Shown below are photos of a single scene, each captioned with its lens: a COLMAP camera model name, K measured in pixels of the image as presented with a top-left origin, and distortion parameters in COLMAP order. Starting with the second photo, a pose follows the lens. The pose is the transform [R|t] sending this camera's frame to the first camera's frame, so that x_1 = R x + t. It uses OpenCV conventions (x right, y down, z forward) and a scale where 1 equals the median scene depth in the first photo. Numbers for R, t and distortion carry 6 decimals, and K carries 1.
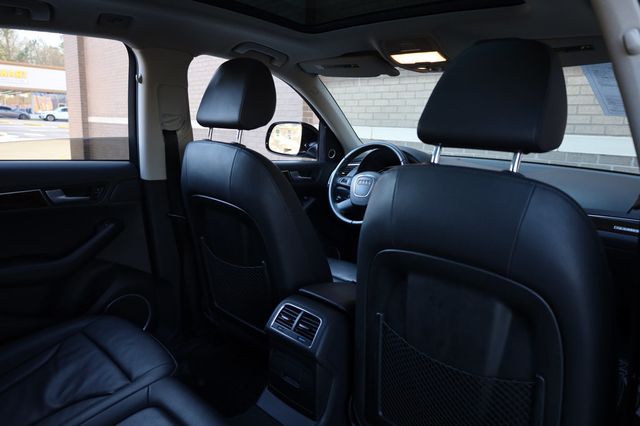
lens RADIAL K [[460.9, 0, 323.8], [0, 460.9, 213.4], [0, 0, 1]] dist [-0.004045, 0.003029]
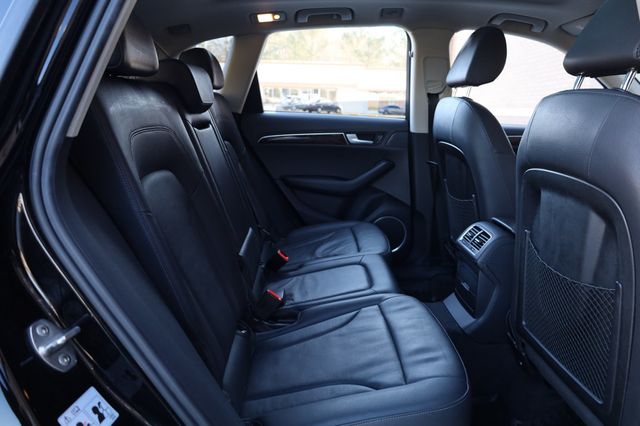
lens RADIAL K [[460.9, 0, 313.3], [0, 460.9, 218.8], [0, 0, 1]] dist [-0.004045, 0.003029]
pose [[0.704926, 0.142781, -0.694761, 0.411478], [-0.135736, 0.988581, 0.065442, 0.140058], [0.696171, 0.048172, 0.716257, -0.154649]]
